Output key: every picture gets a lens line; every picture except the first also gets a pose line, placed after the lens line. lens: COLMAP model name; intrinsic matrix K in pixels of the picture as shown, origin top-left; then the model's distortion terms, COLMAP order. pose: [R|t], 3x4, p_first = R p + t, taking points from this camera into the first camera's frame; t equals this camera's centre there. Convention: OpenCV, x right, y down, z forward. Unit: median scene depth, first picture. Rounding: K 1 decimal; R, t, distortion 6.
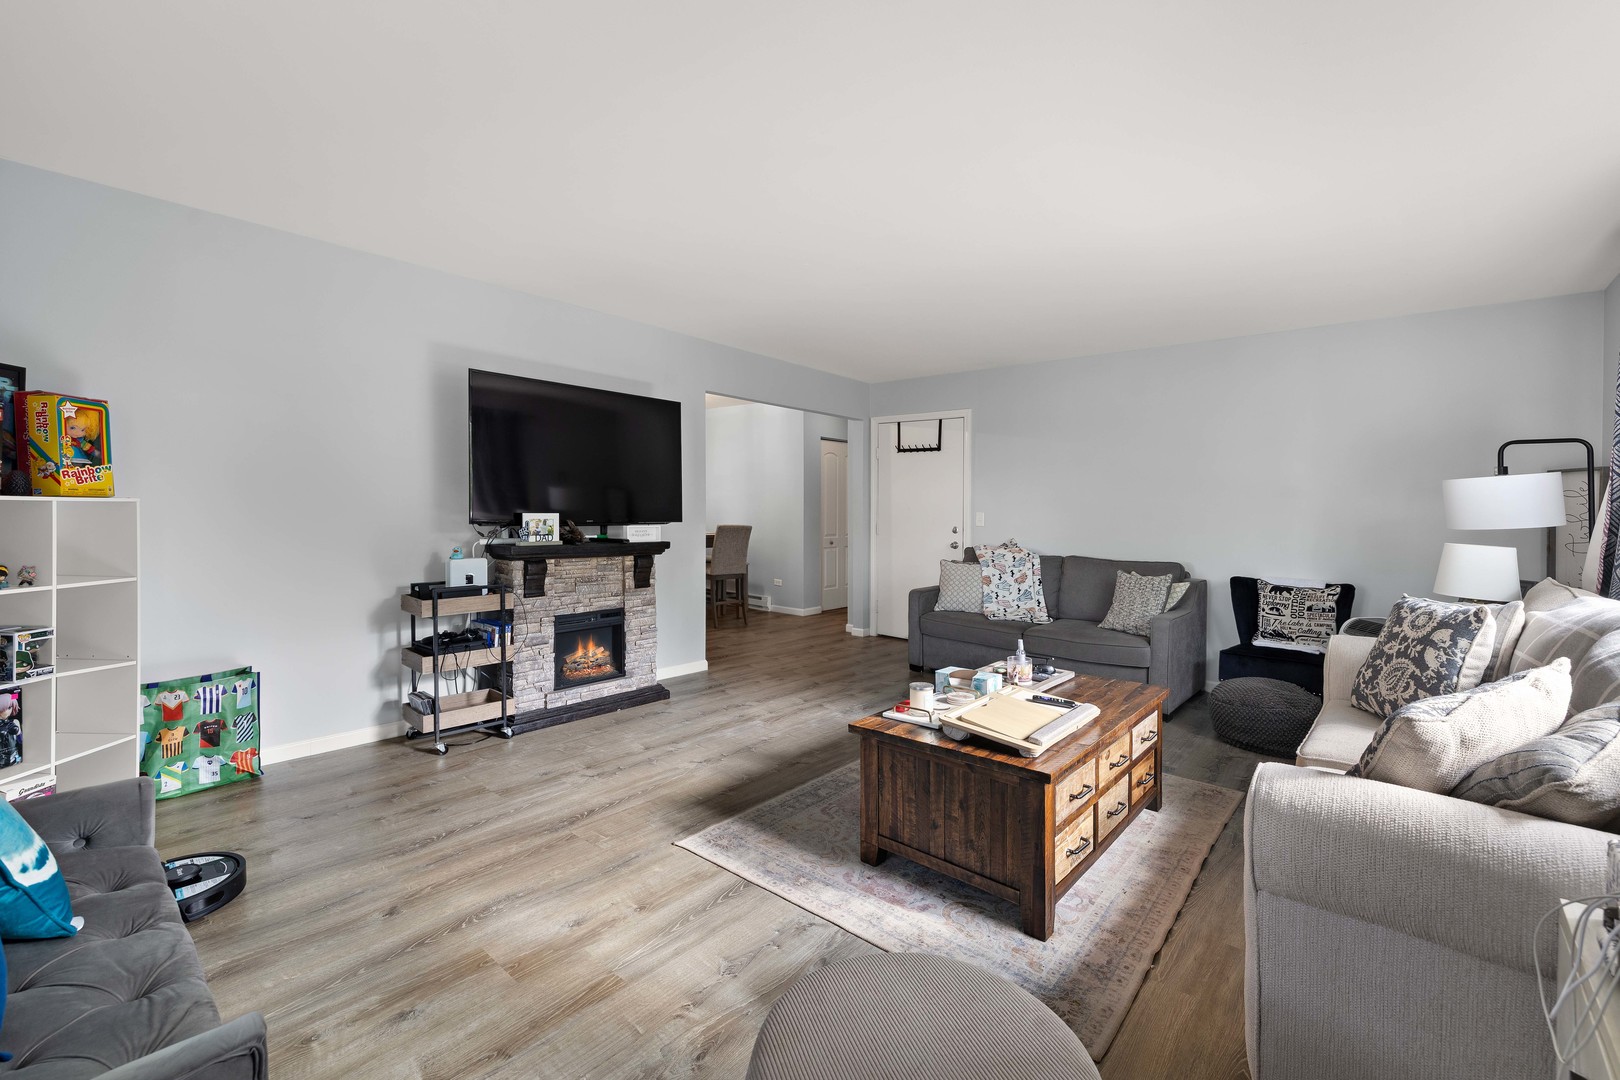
lens RADIAL K [[692.8, 0, 812.7], [0, 692.8, 504.0], [0, 0, 1]] dist [0.001668, -0.000693]
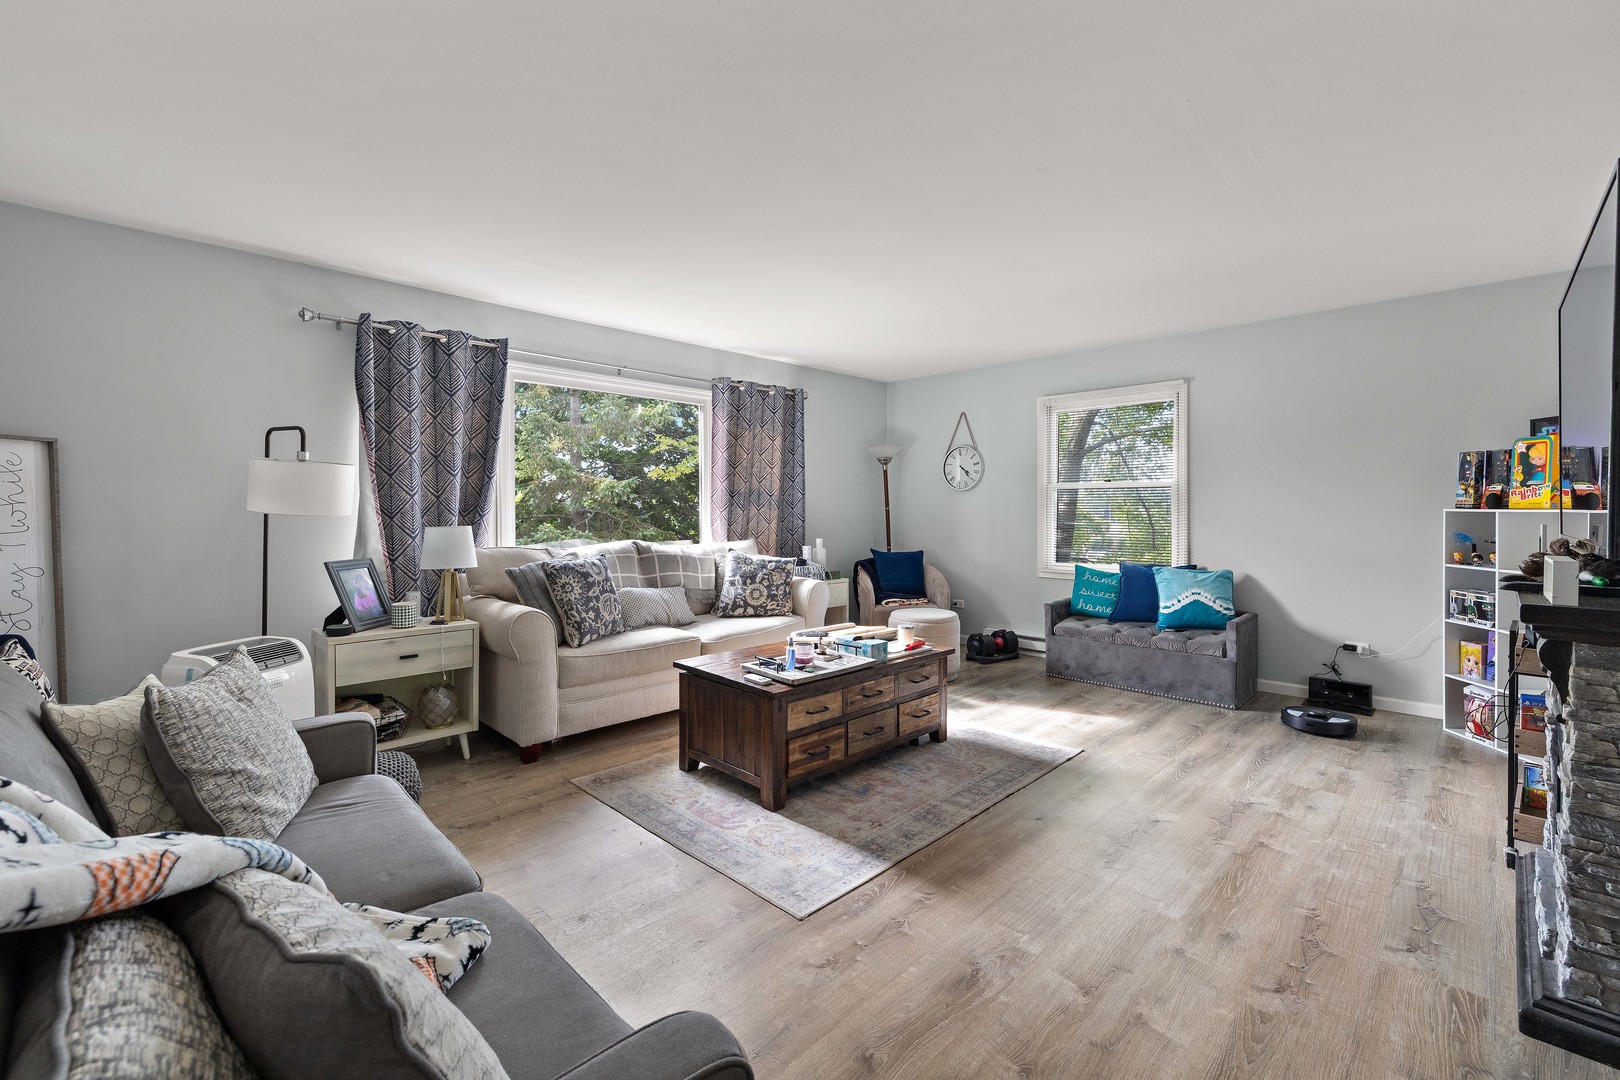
lens RADIAL K [[692.8, 0, 813.2], [0, 692.8, 524.5], [0, 0, 1]] dist [0.001668, -0.000693]
pose [[-0.997384, -0.021176, 0.069118, 0.167833], [-0.019986, 0.999641, 0.017867, 0.015559], [-0.069472, 0.016439, -0.997448, 1.594139]]
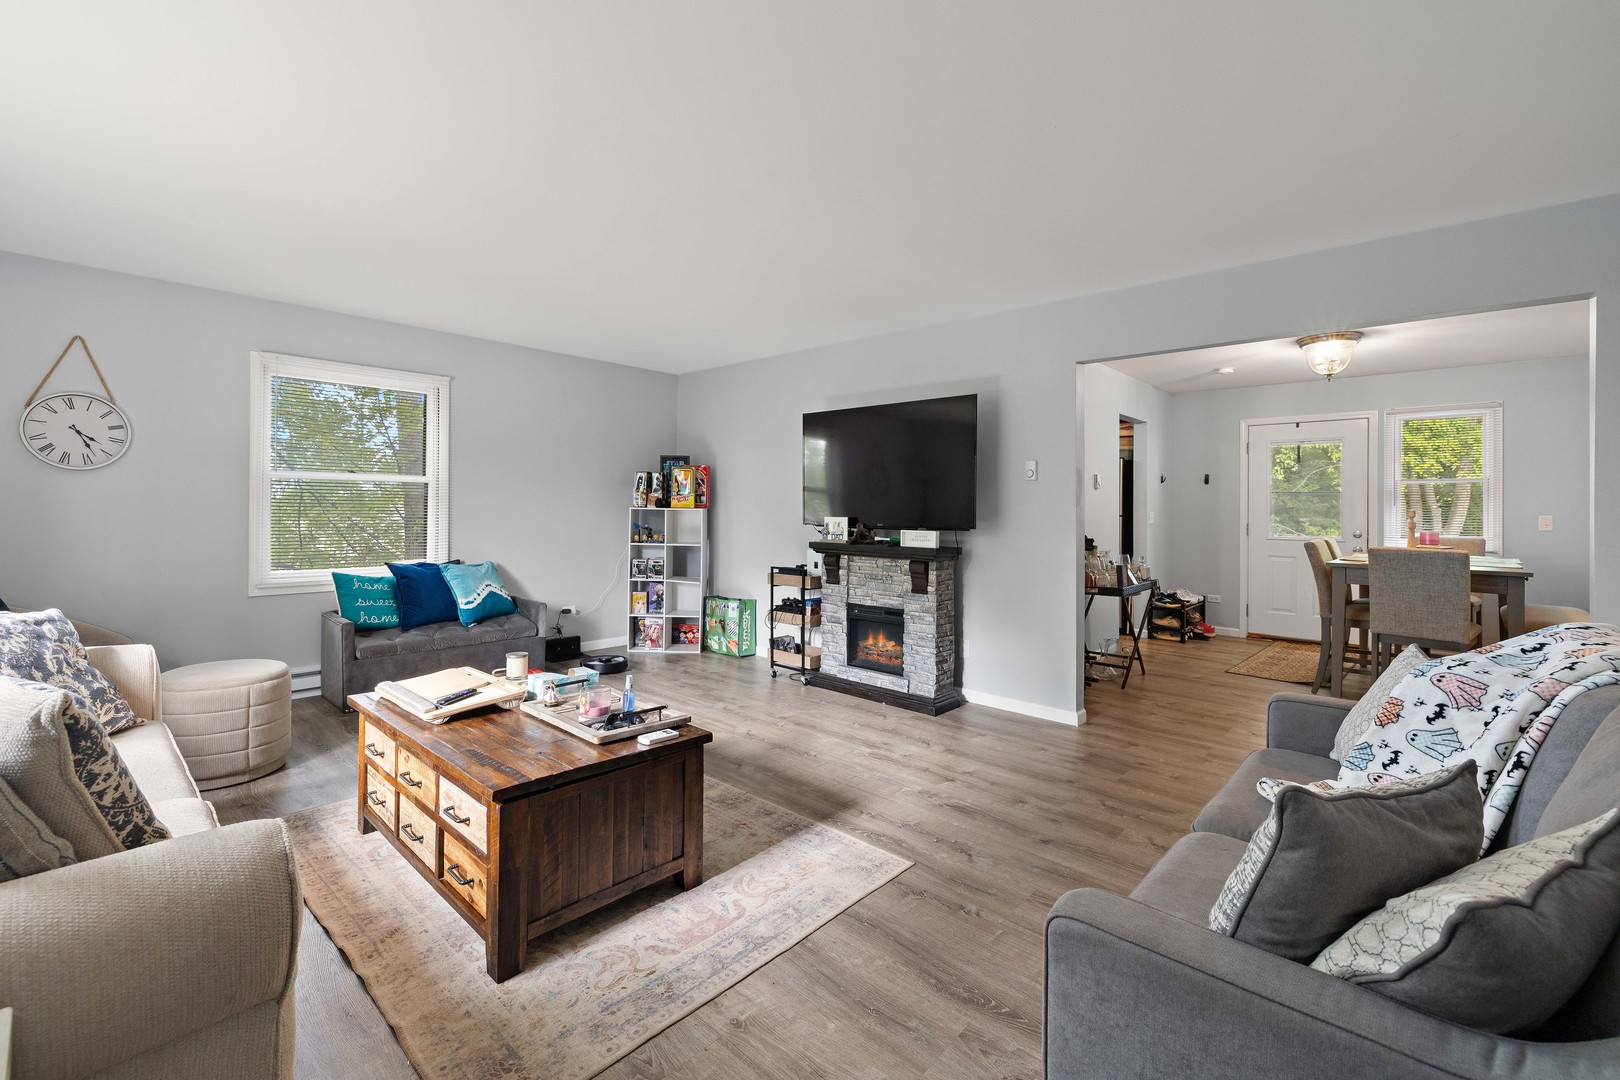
lens RADIAL K [[692.8, 0, 806.4], [0, 692.8, 523.7], [0, 0, 1]] dist [0.001668, -0.000693]
pose [[-0.031398, 0.002030, -0.999505, 0.841605], [-0.006648, 0.999975, 0.002240, 0.022611], [0.999485, 0.006715, -0.031384, 0.981360]]
